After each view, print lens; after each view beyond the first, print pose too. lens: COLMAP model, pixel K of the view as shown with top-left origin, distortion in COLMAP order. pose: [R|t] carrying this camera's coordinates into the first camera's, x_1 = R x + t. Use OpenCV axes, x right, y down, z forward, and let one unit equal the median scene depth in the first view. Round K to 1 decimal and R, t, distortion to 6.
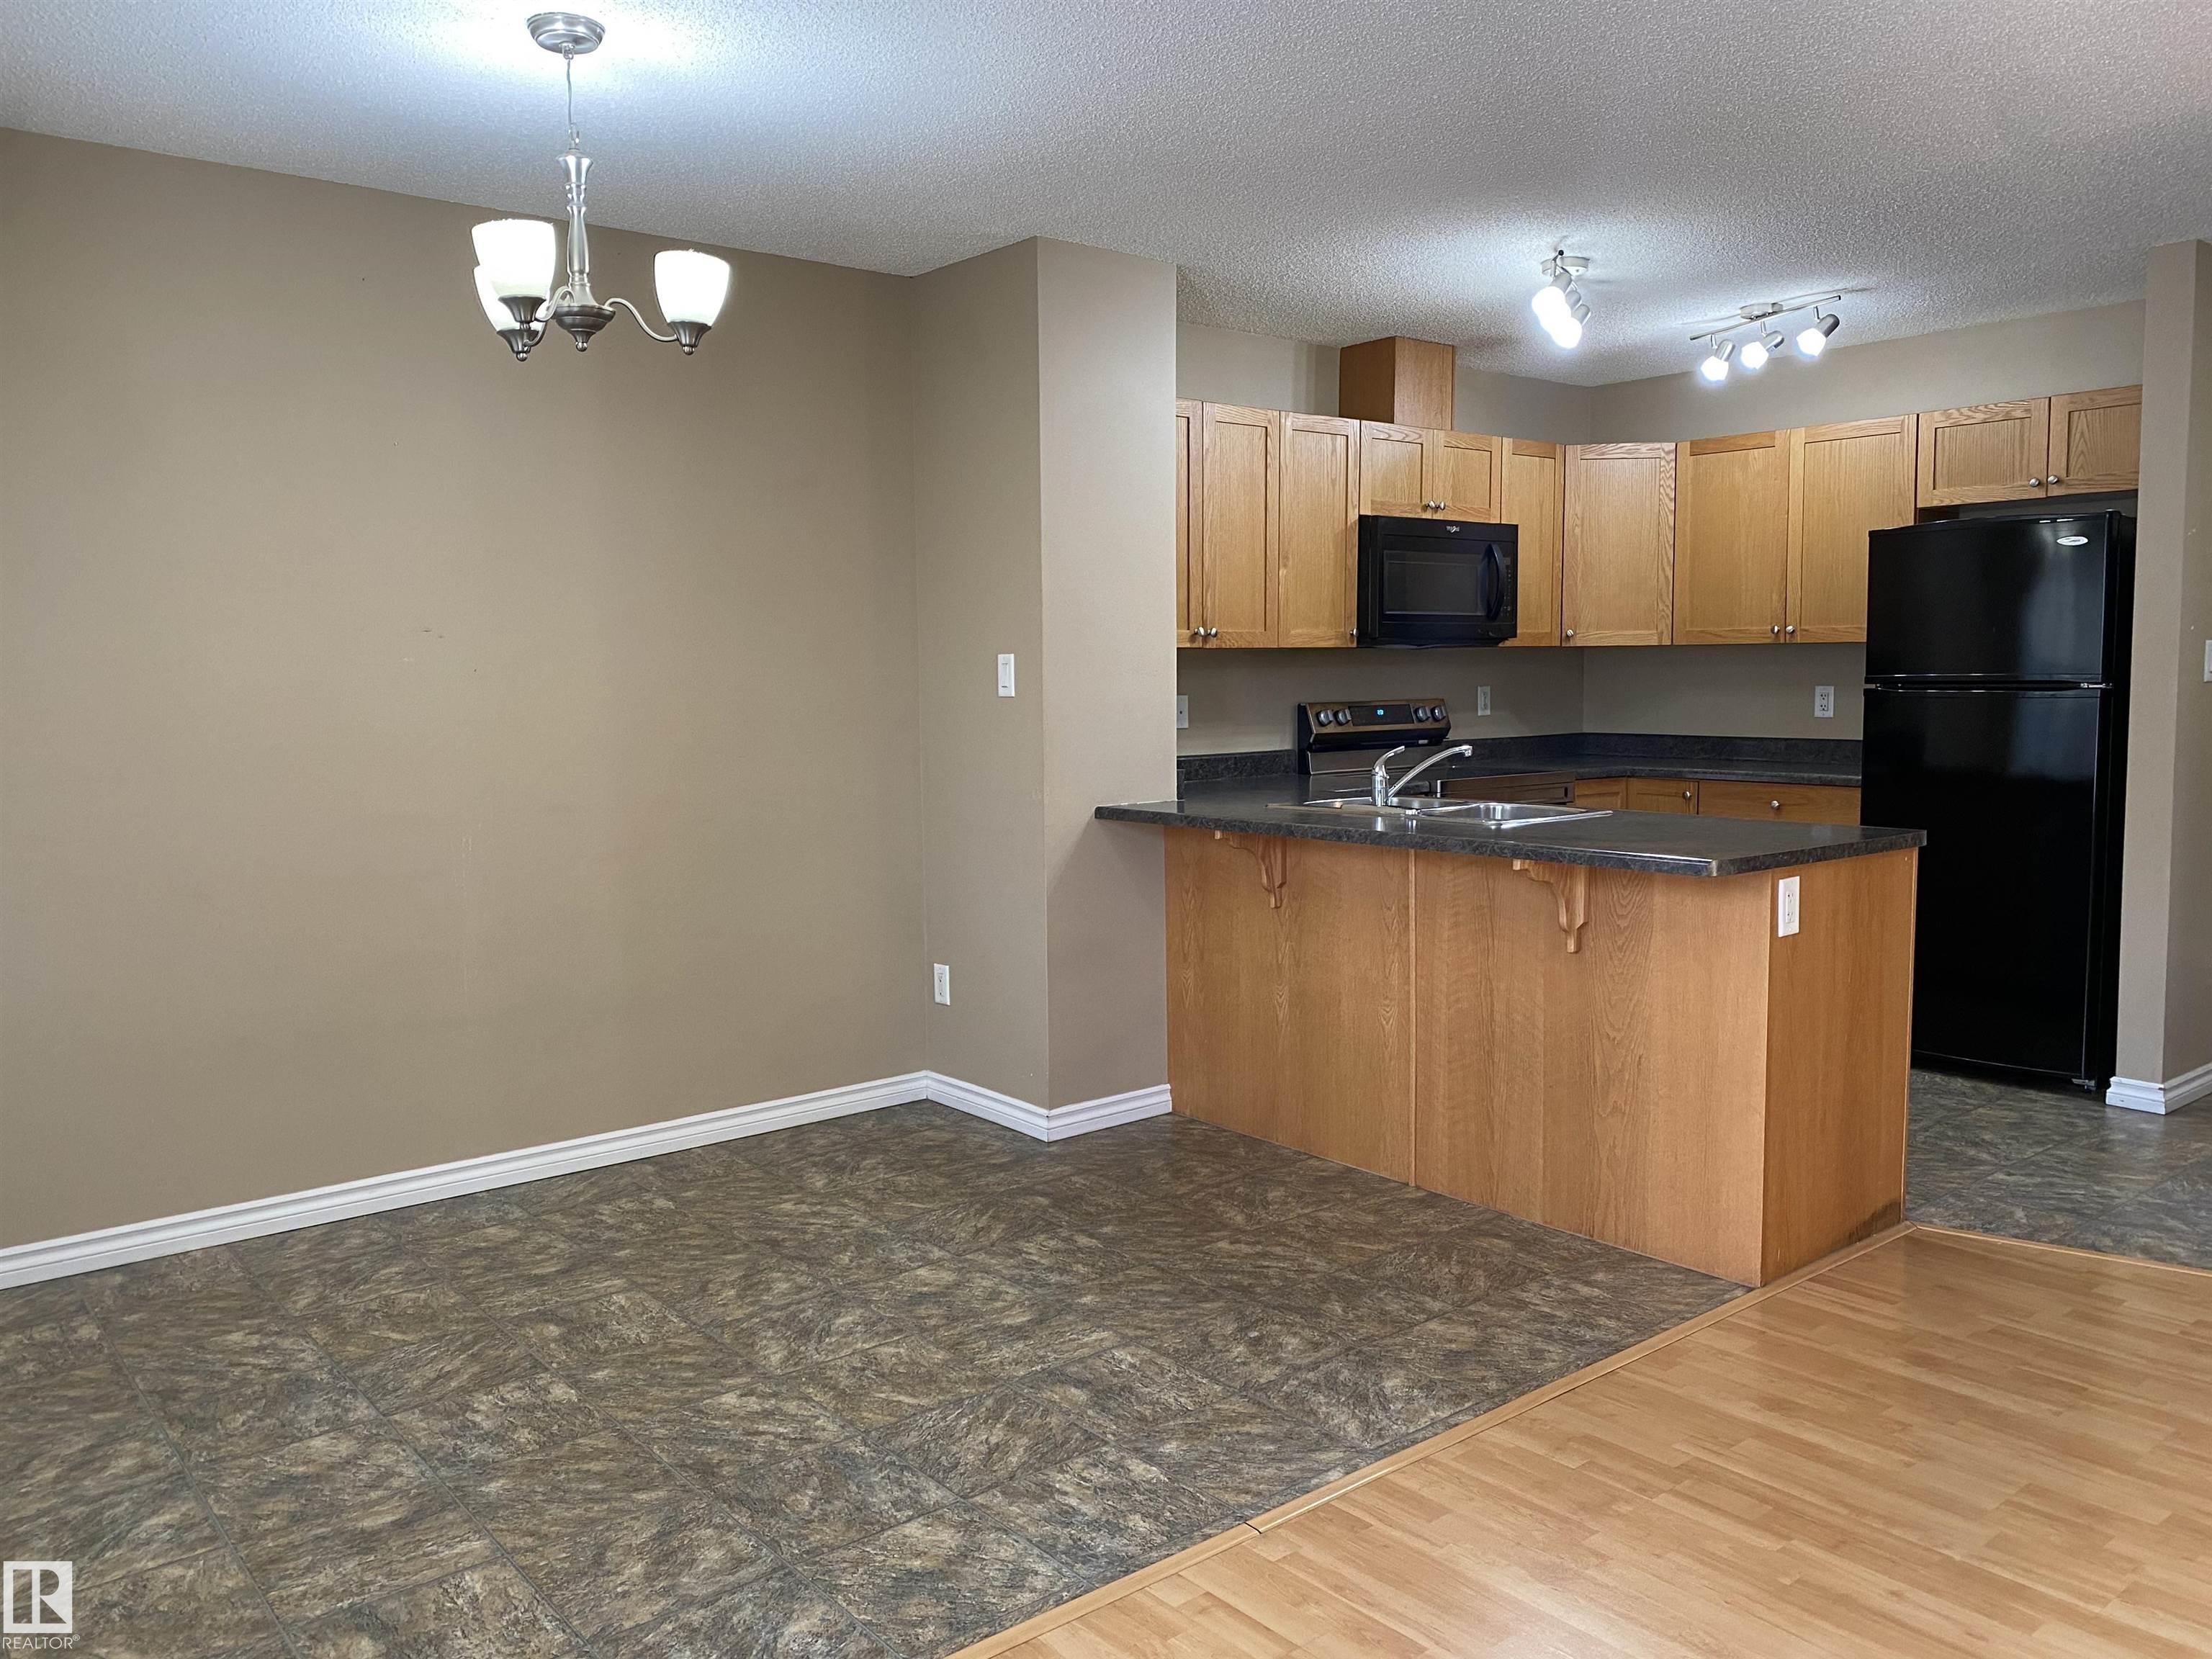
lens RADIAL K [[1681.7, 0, 1106.8], [0, 1681.7, 814.4], [0, 0, 1]] dist [0.069230, -0.114528]
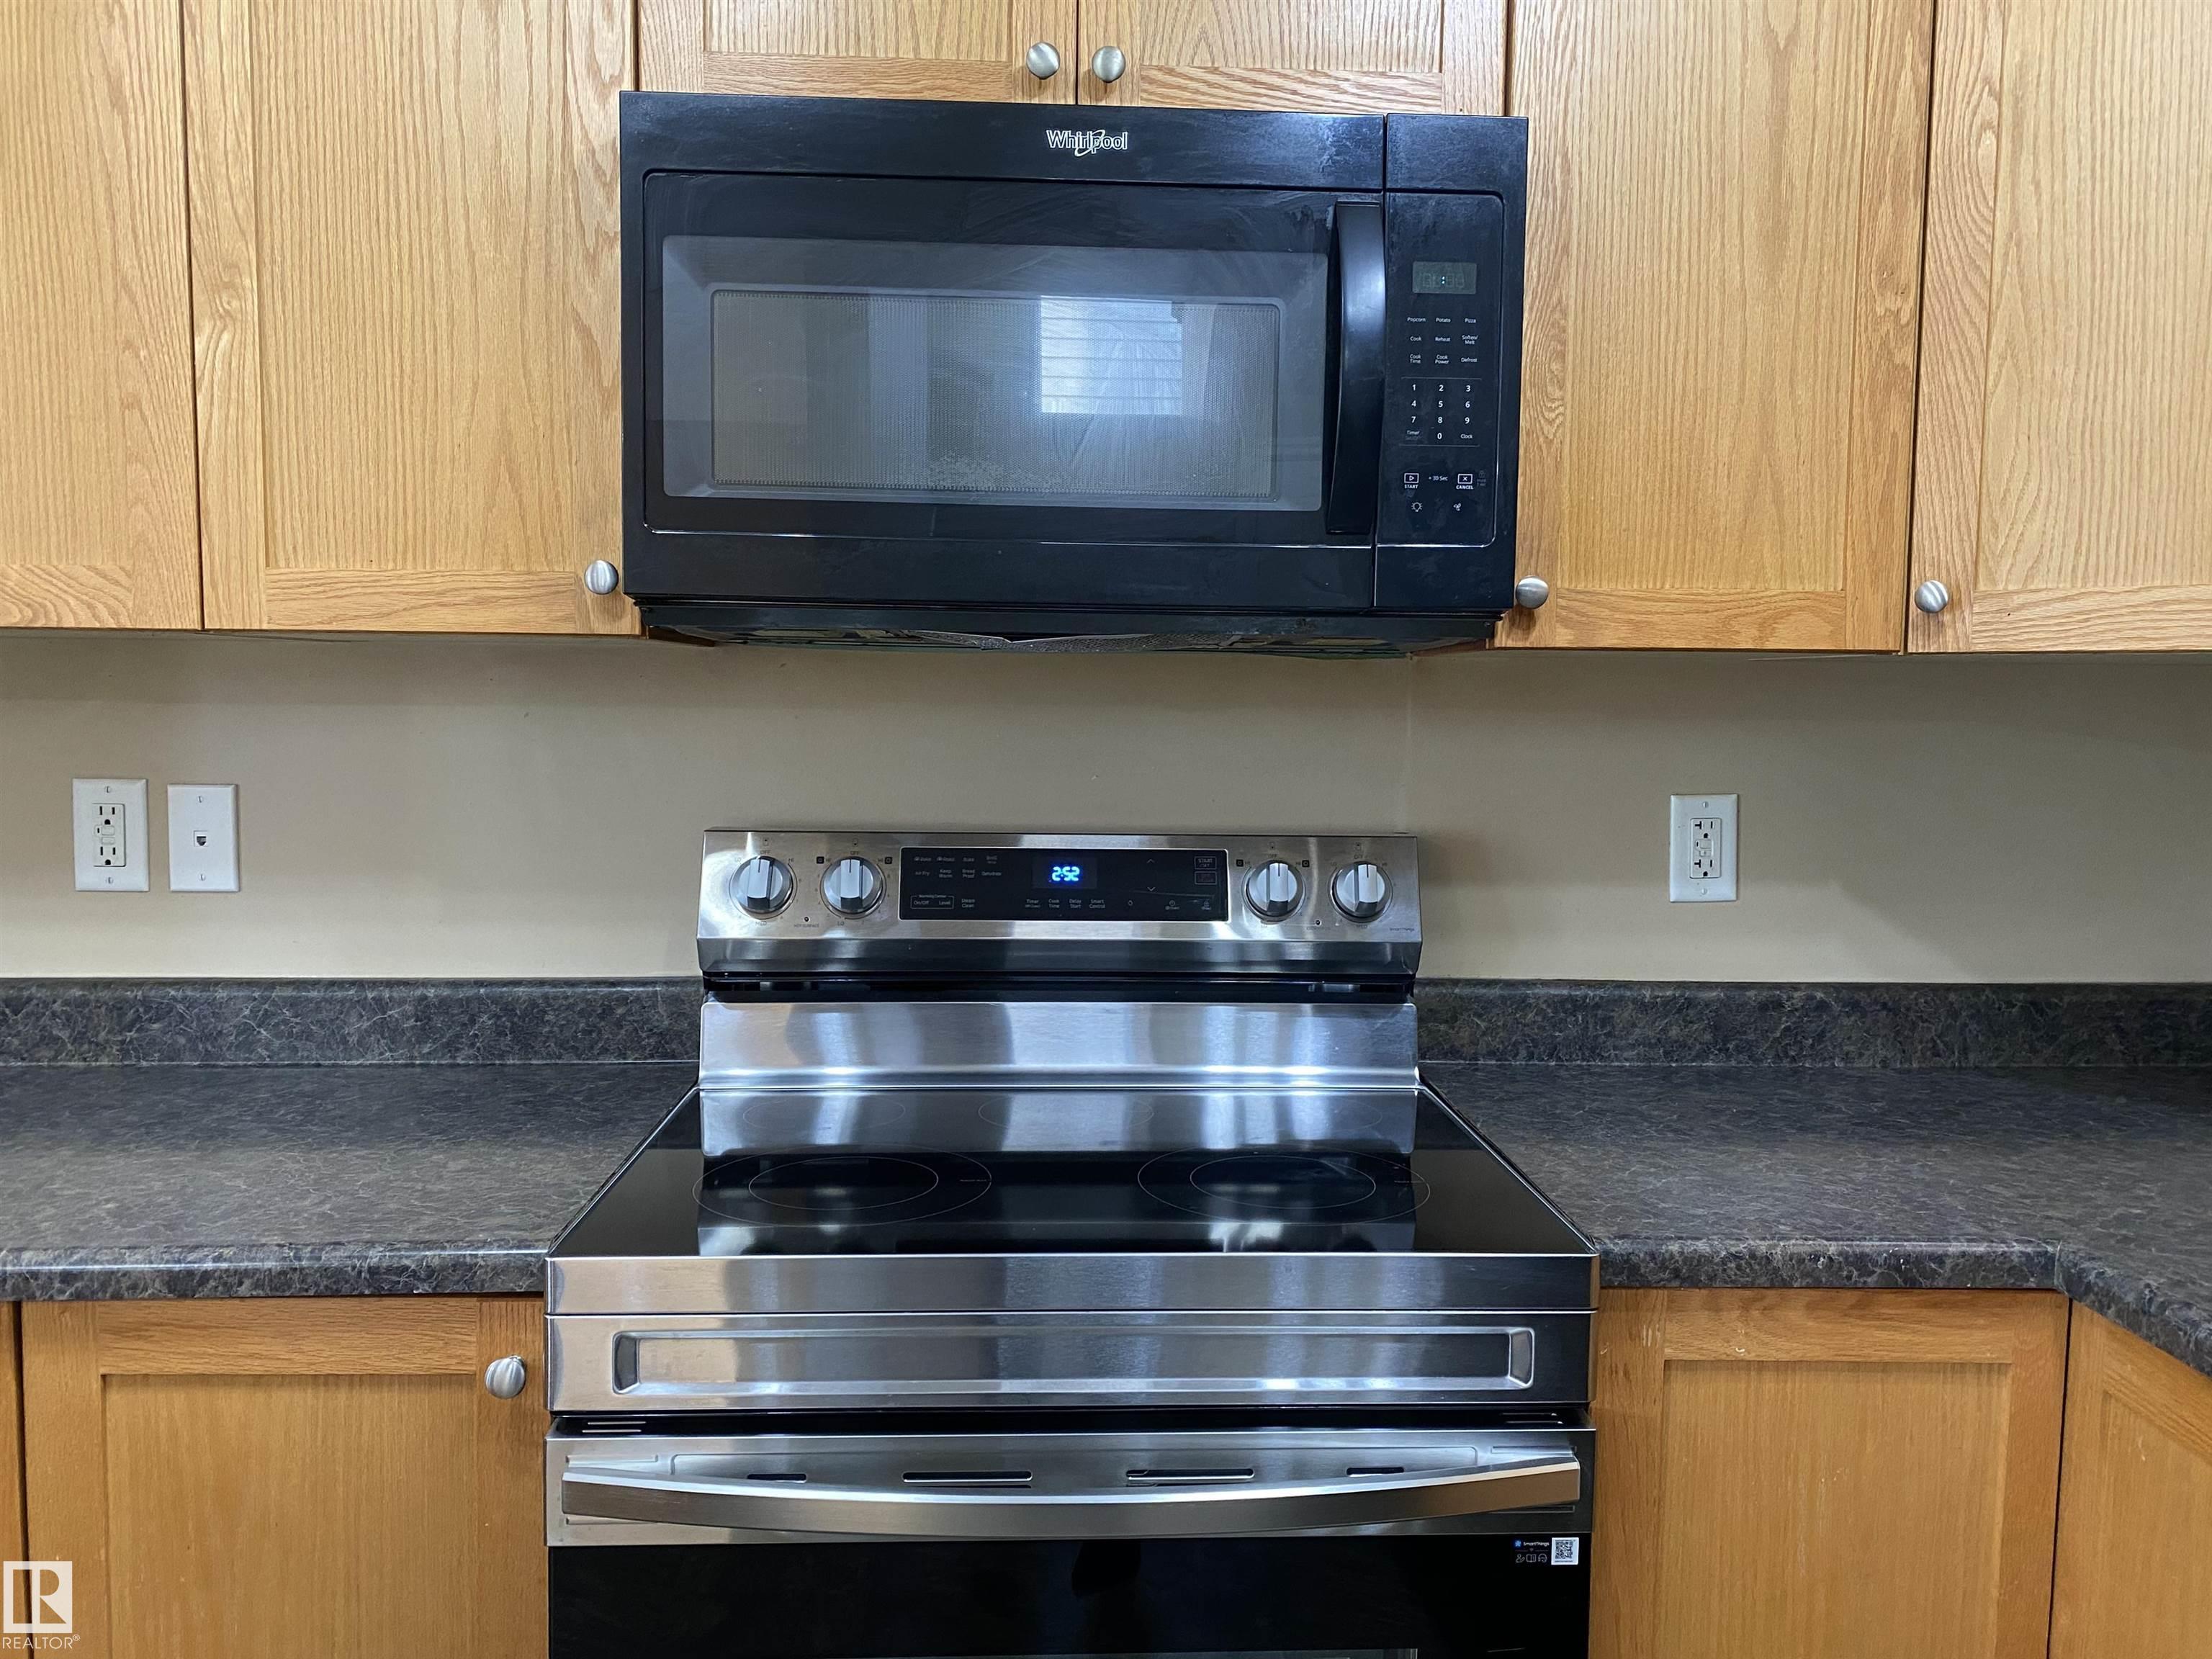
lens RADIAL K [[1664.8, 0, 1096.3], [0, 1664.8, 821.0], [0, 0, 1]] dist [0.066924, -0.126641]
pose [[0.800258, 0.064289, -0.596199, 0.483789], [-0.073678, 0.997245, 0.008640, -0.105251], [0.595112, 0.037013, 0.802790, 1.124475]]
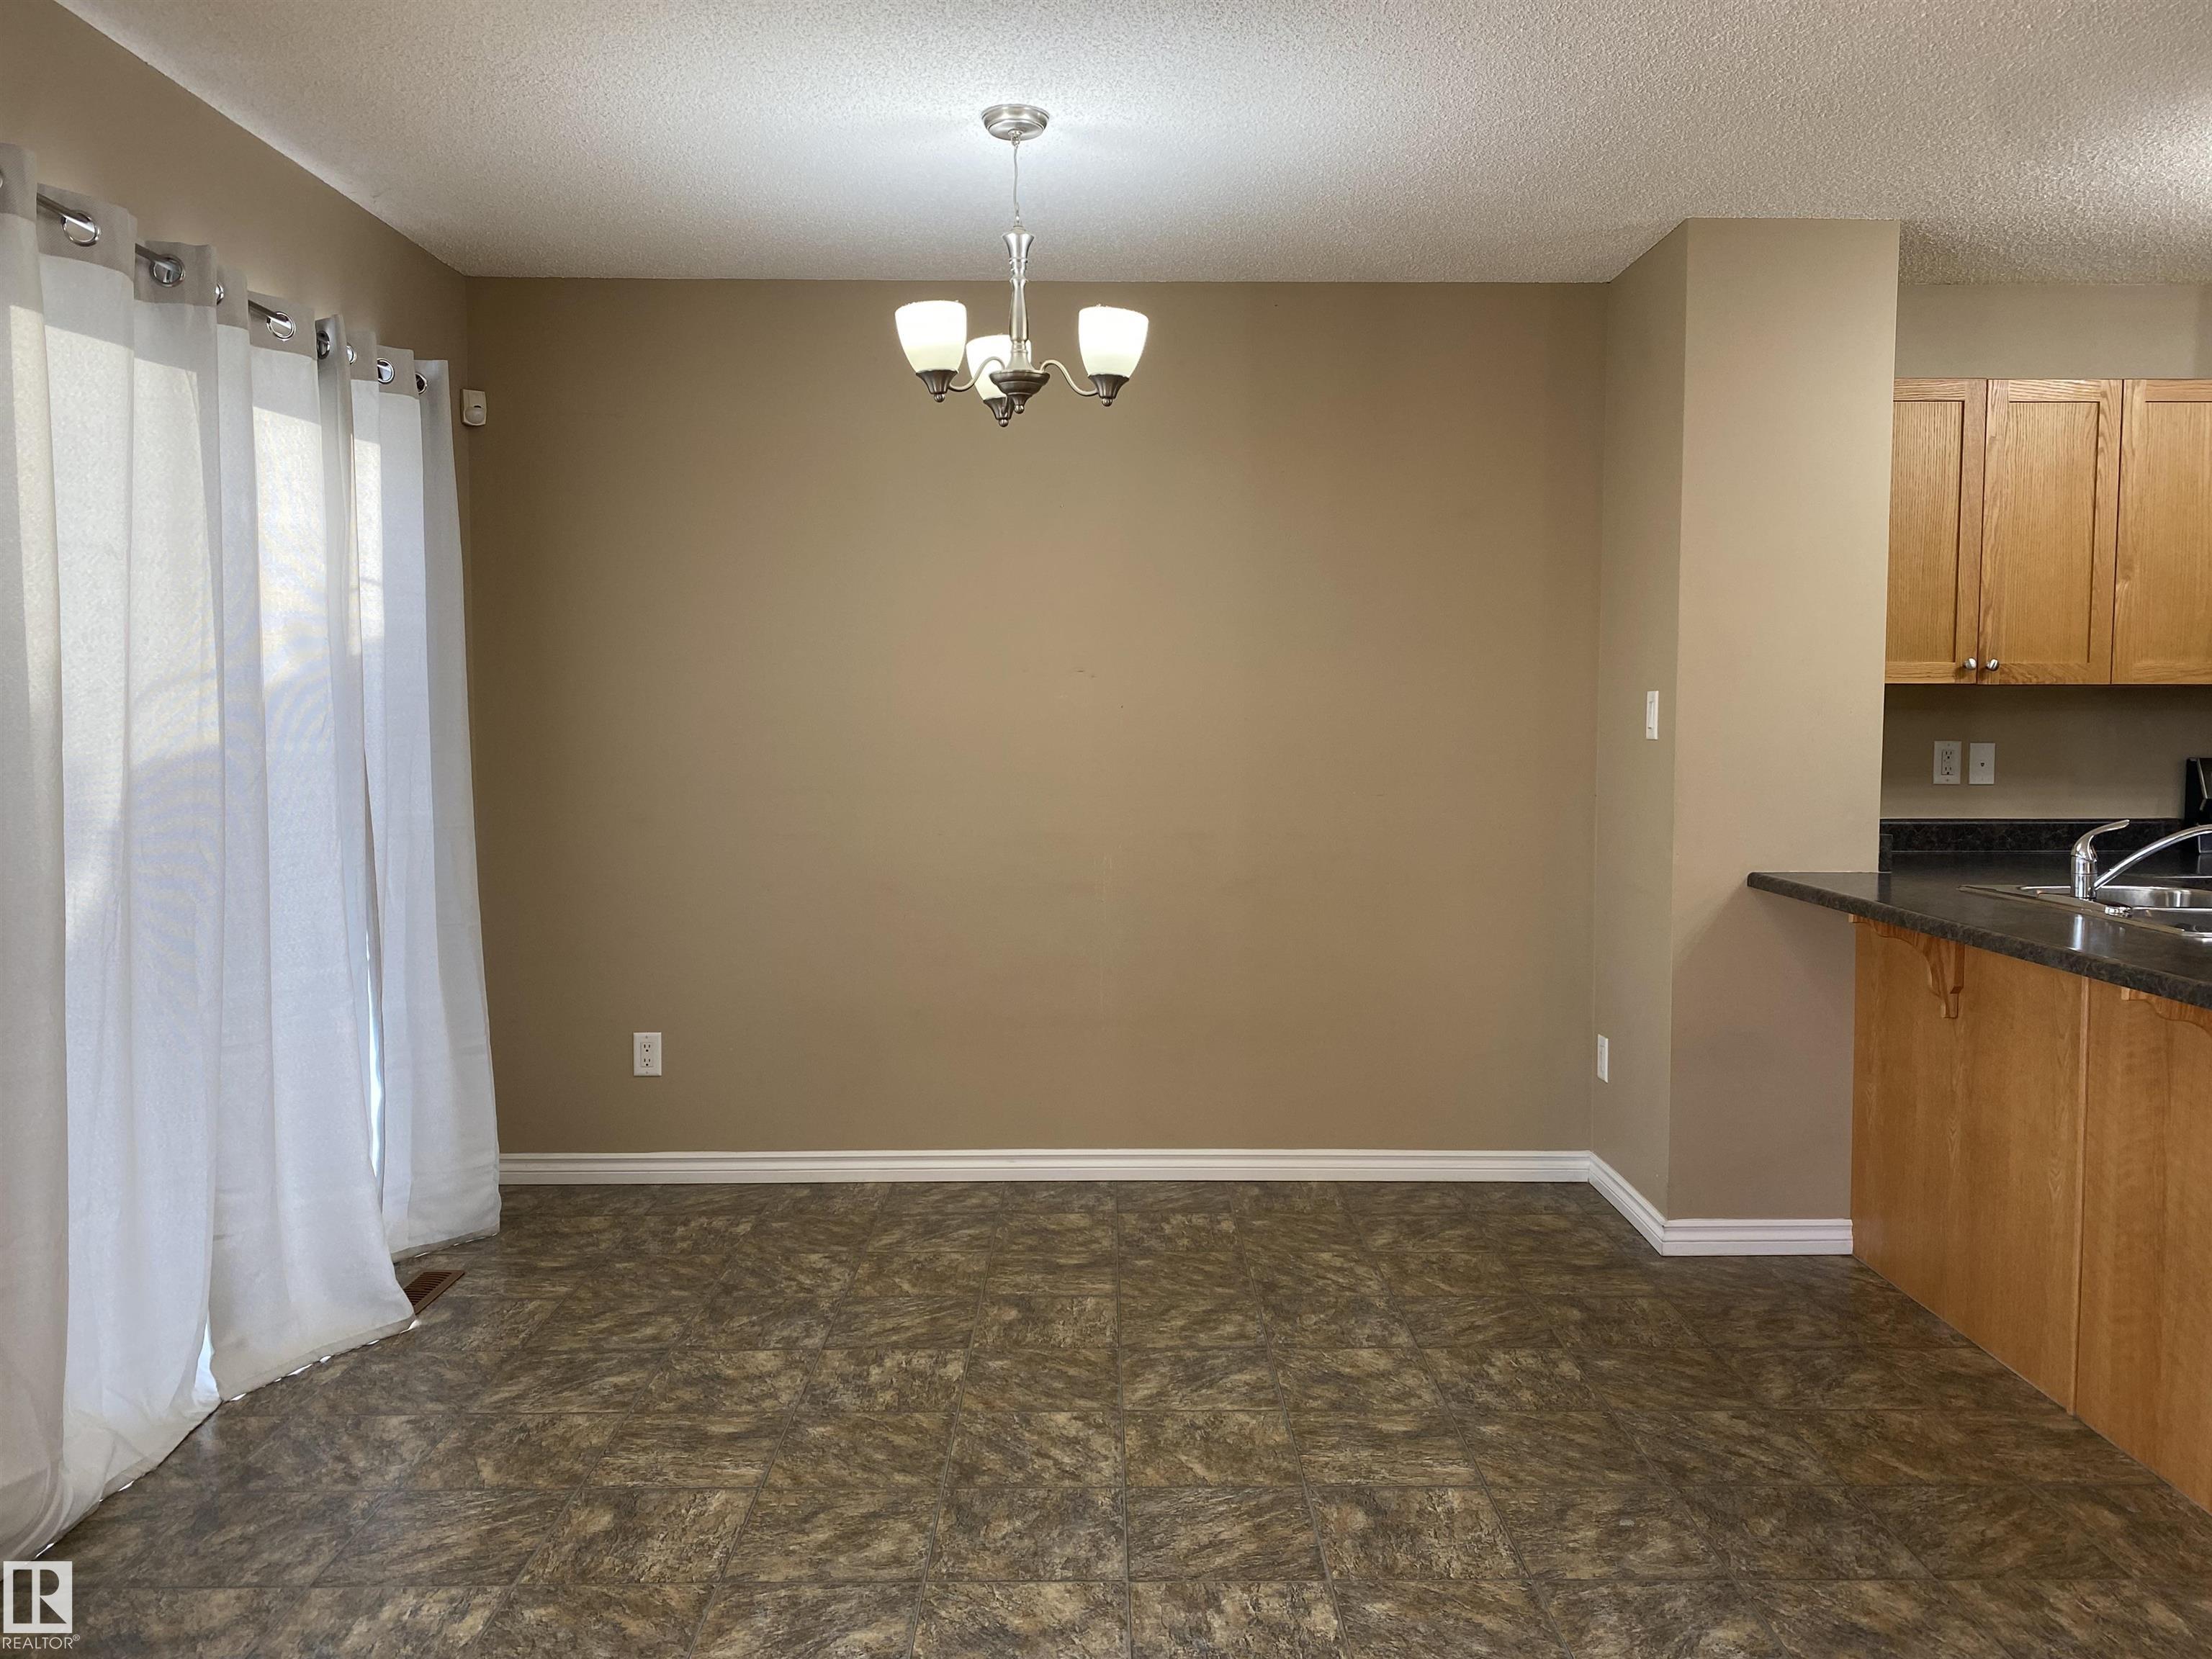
lens RADIAL K [[1701.0, 0, 1114.5], [0, 1701.0, 797.8], [0, 0, 1]] dist [0.066010, -0.085751]
pose [[0.783742, 0.047875, -0.619239, 0.302086], [-0.065455, 0.997839, -0.005698, -0.017421], [0.617628, 0.044998, 0.785182, 0.136249]]
